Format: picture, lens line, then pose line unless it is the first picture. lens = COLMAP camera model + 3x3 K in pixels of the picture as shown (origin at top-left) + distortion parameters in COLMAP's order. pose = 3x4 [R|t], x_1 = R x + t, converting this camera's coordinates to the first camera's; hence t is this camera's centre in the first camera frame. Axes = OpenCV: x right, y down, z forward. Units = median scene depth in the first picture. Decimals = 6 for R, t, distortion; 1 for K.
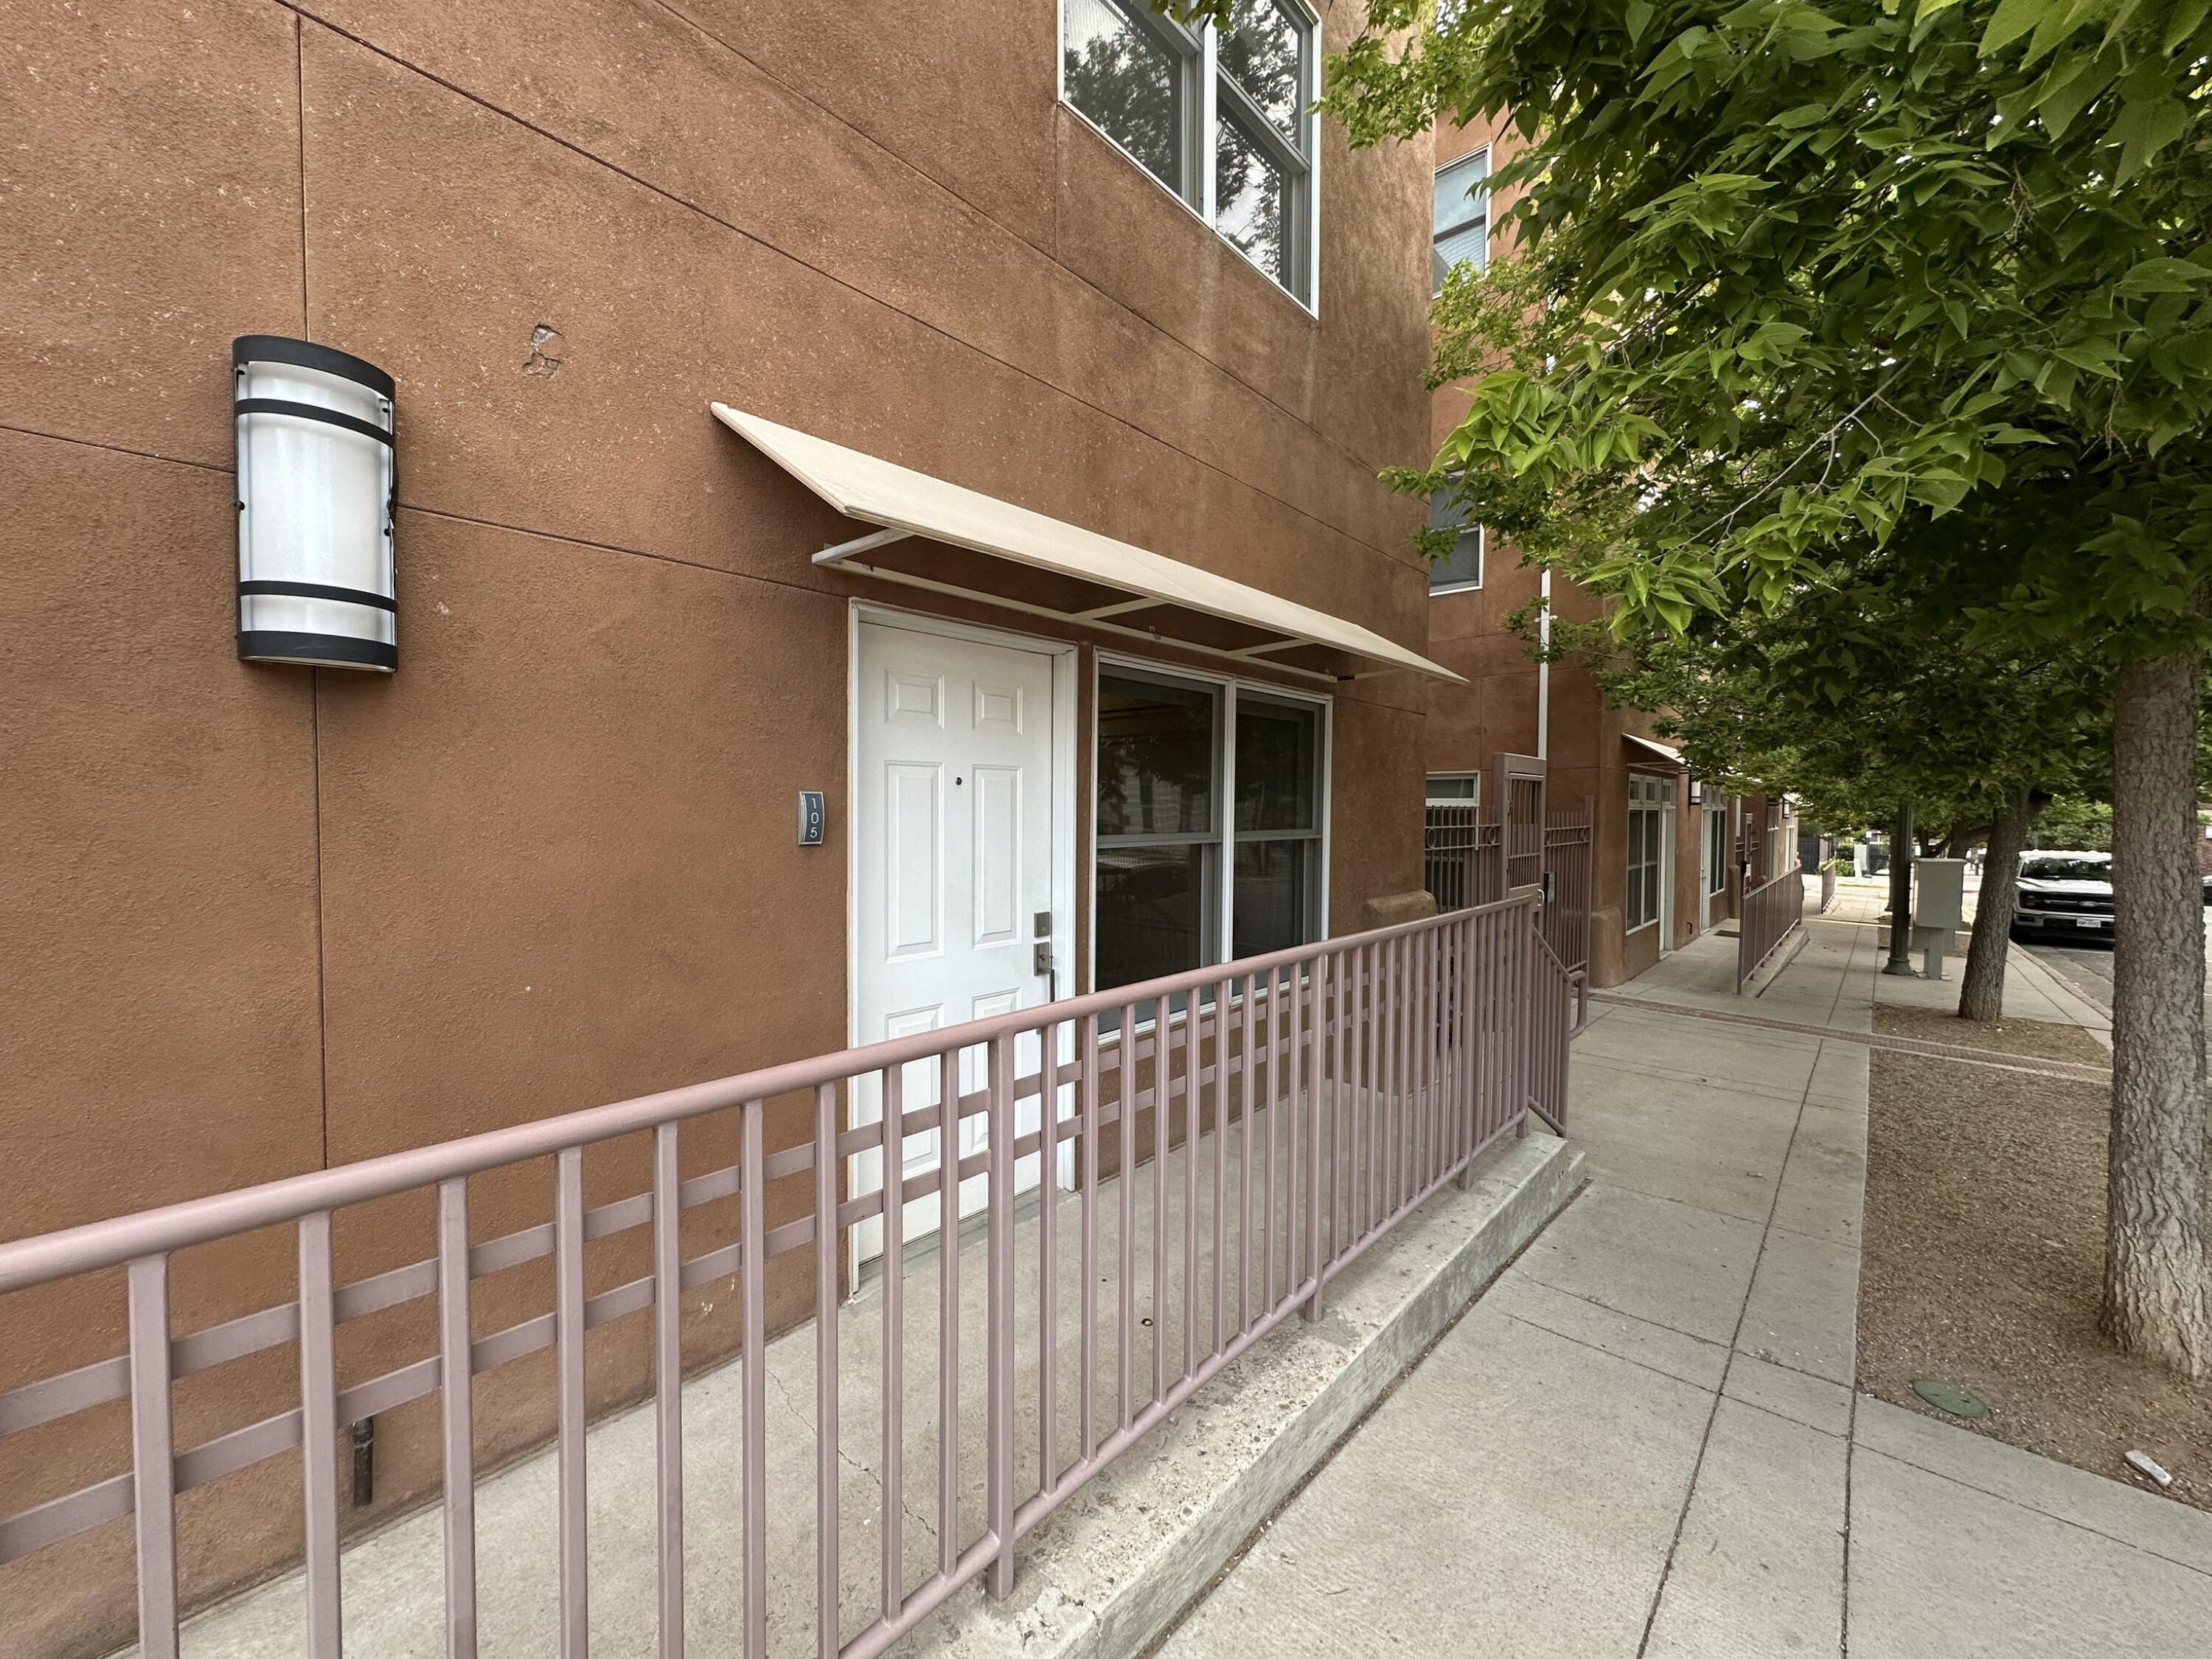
lens RADIAL K [[881.2, 0, 1101.9], [0, 881.2, 827.4], [0, 0, 1]] dist [-0.002801, 0.000080]
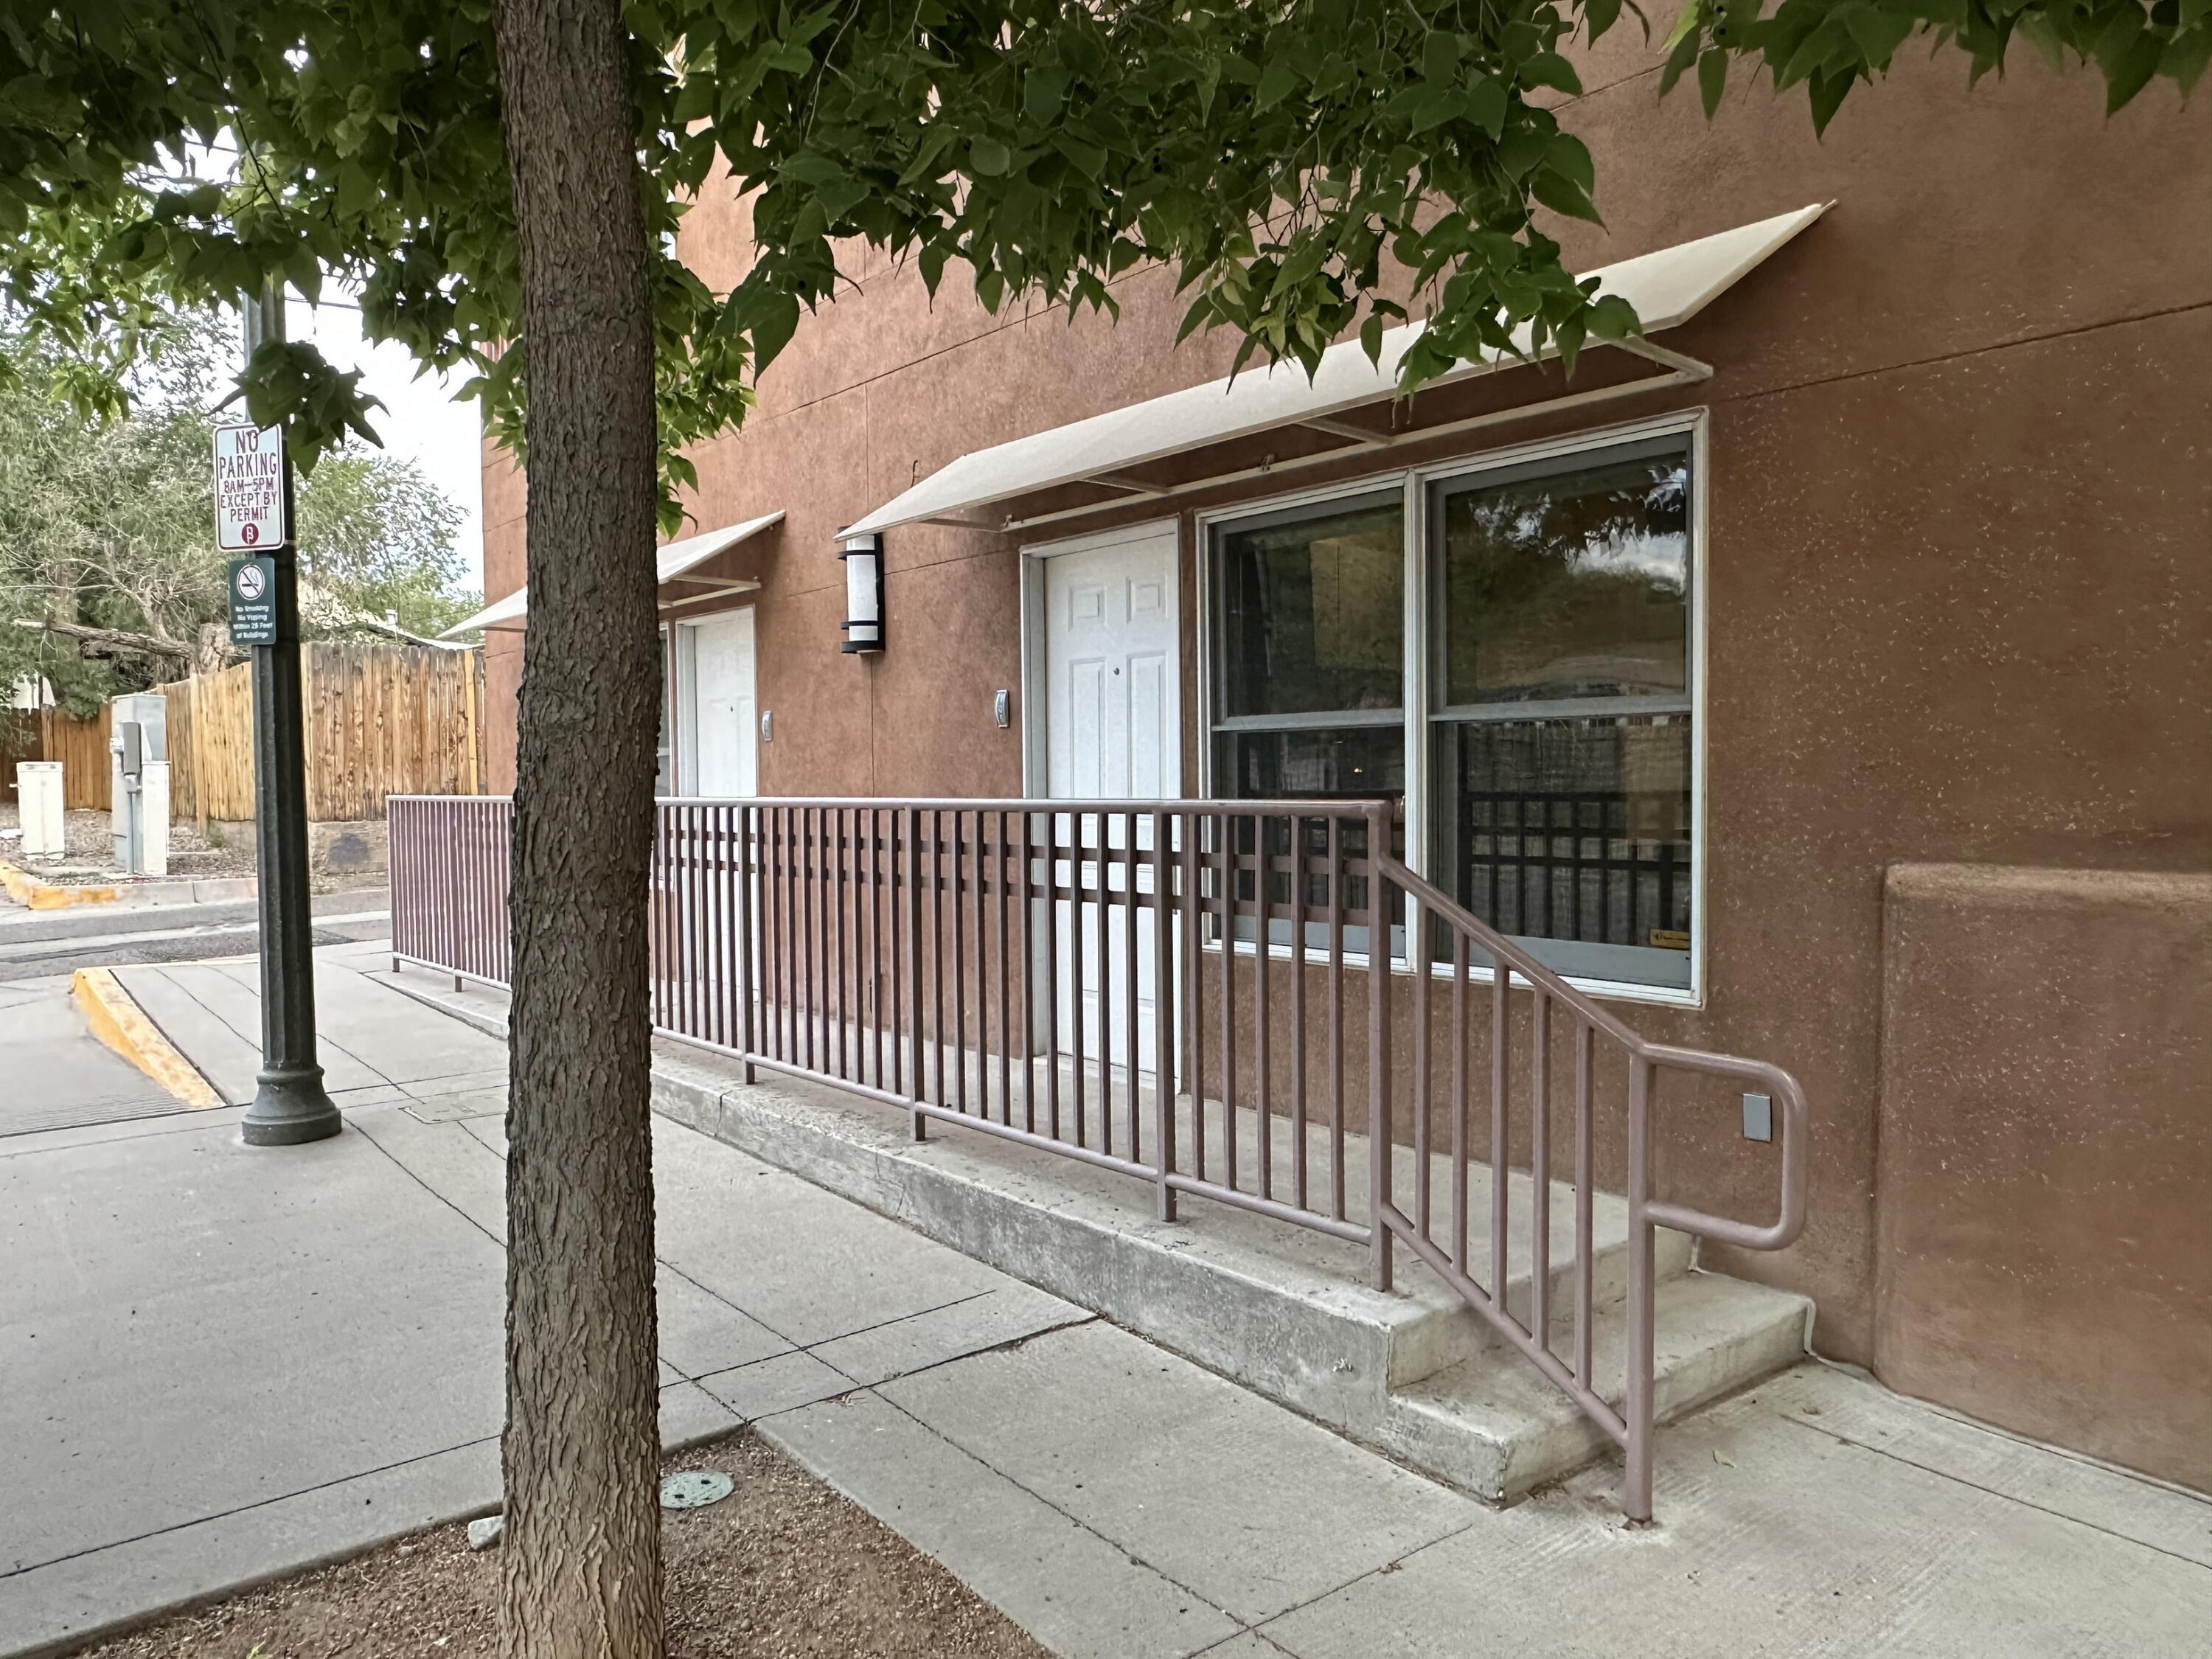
lens RADIAL K [[1570.2, 0, 1106.0], [0, 1570.2, 829.5], [0, 0, 1]] dist [-0.002716, -0.000415]
pose [[-0.156349, 0.041112, -0.986846, 1.841673], [0.000083, 0.999134, 0.041611, 0.065978], [0.987702, 0.006424, -0.156217, 1.314332]]
